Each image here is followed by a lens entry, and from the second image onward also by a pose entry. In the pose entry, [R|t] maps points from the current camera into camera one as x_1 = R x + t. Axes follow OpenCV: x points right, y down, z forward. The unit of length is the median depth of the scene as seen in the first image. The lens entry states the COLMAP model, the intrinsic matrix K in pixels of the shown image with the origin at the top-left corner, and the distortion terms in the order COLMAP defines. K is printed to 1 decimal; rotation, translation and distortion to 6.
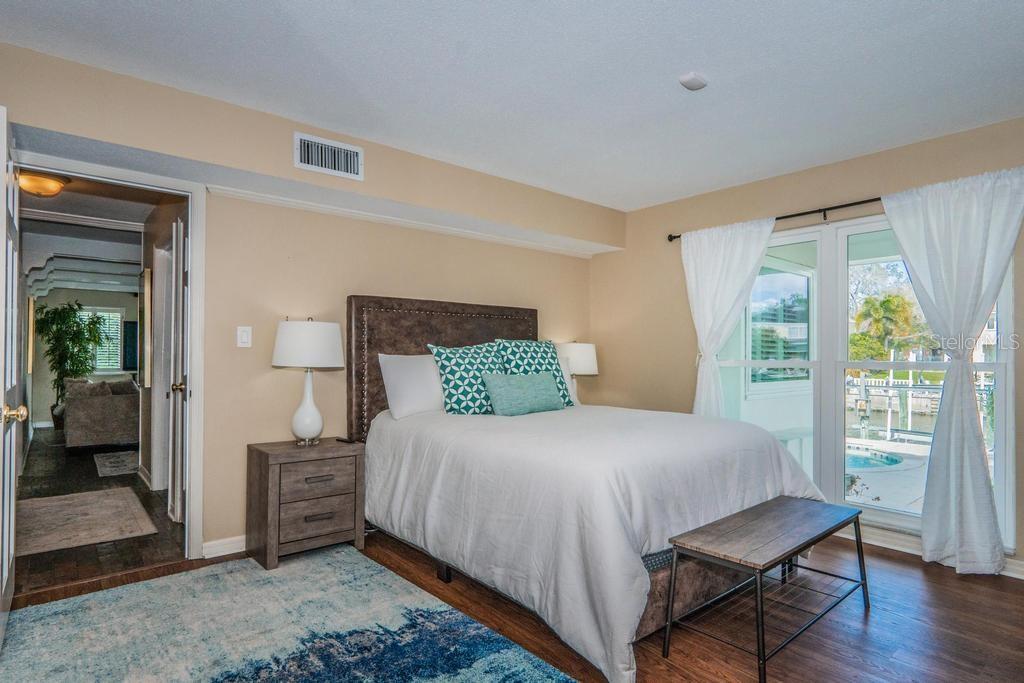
lens RADIAL K [[544.0, 0, 508.5], [0, 544.0, 336.3], [0, 0, 1]] dist [-0.005140, -0.000091]
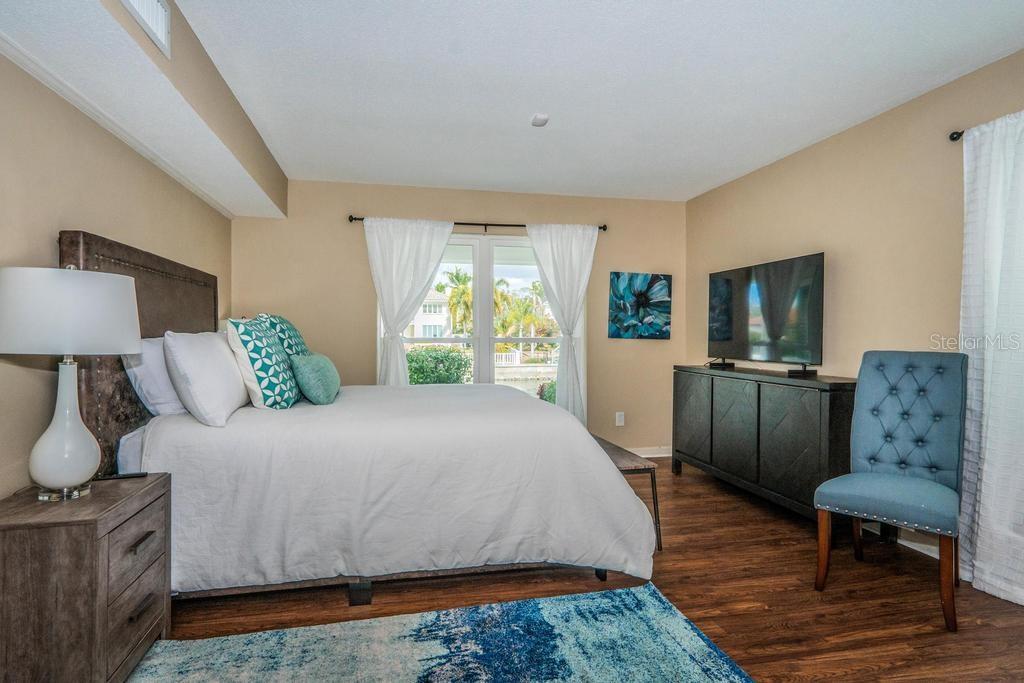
lens RADIAL K [[544.0, 0, 508.5], [0, 544.0, 336.3], [0, 0, 1]] dist [-0.005140, -0.000091]
pose [[0.469894, -0.000354, 0.882723, -0.625236], [-0.028348, 0.999478, 0.015492, 0.019008], [-0.882268, -0.032303, 0.469638, 0.359212]]
